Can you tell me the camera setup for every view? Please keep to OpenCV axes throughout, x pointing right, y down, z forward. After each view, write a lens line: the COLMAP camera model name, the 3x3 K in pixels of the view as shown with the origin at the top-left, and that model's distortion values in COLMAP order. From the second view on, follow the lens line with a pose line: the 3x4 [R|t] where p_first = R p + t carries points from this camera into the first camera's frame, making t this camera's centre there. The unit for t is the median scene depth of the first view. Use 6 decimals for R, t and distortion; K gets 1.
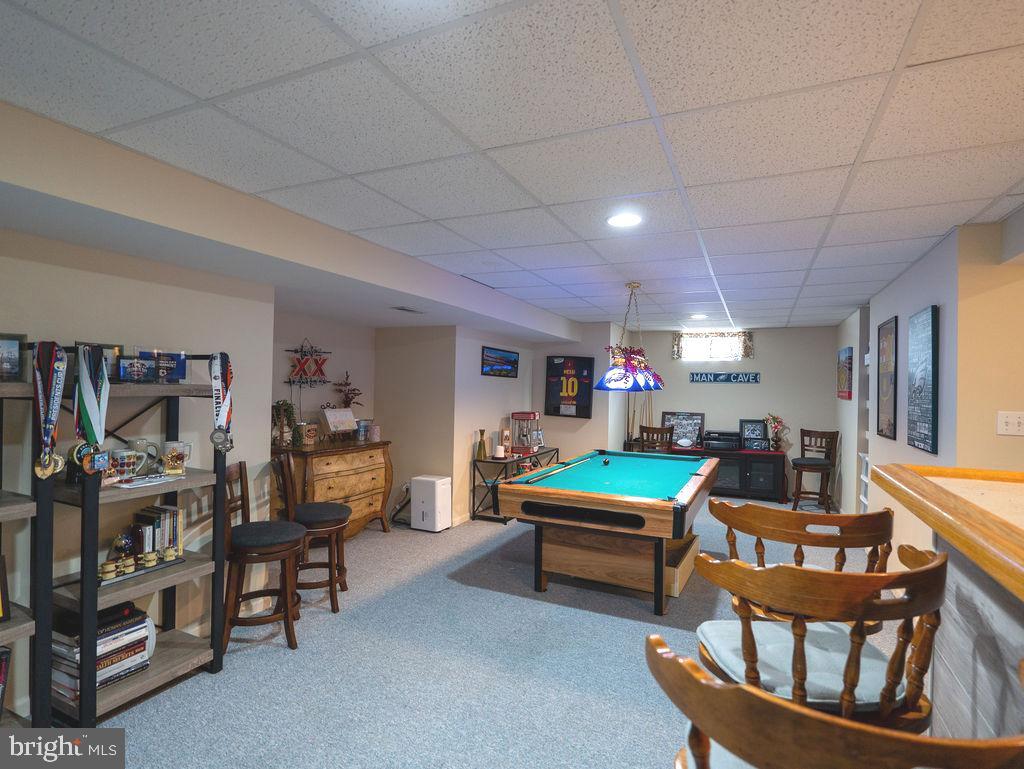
lens RADIAL K [[523.6, 0, 513.5], [0, 523.6, 385.3], [0, 0, 1]] dist [0.000866, -0.000113]
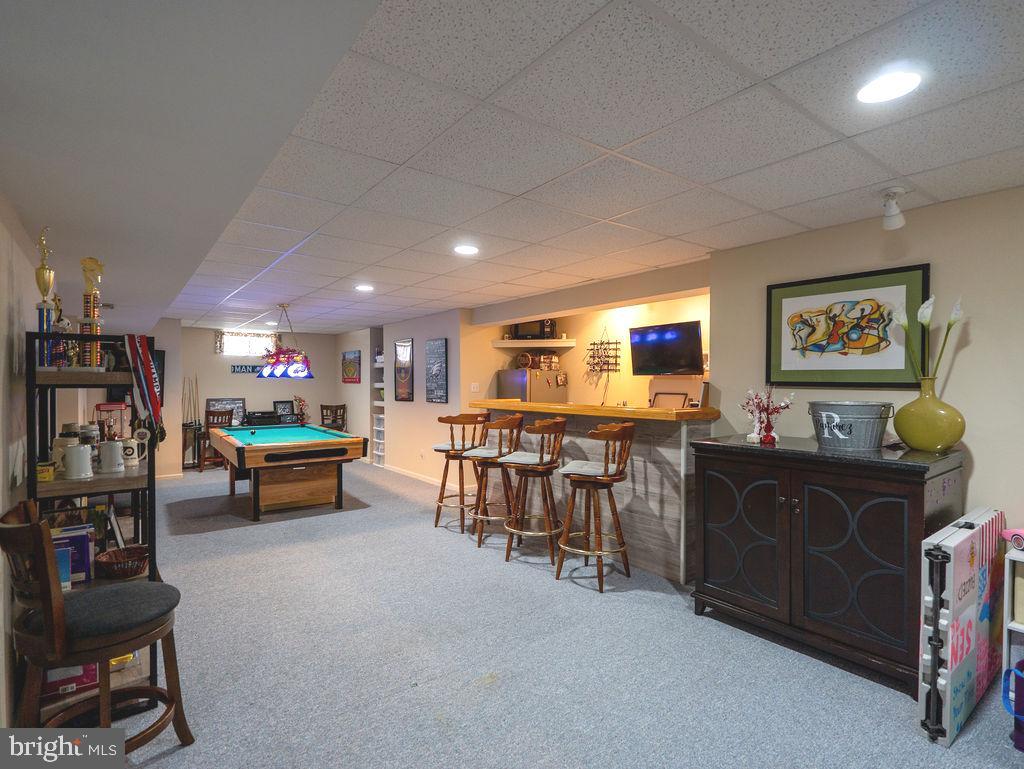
lens RADIAL K [[523.6, 0, 512.2], [0, 523.6, 384.8], [0, 0, 1]] dist [0.000866, -0.000113]
pose [[0.464270, -0.022768, 0.885401, -0.454405], [0.008901, 0.999739, 0.021041, 0.001963], [-0.885649, -0.001888, 0.464352, -0.135131]]
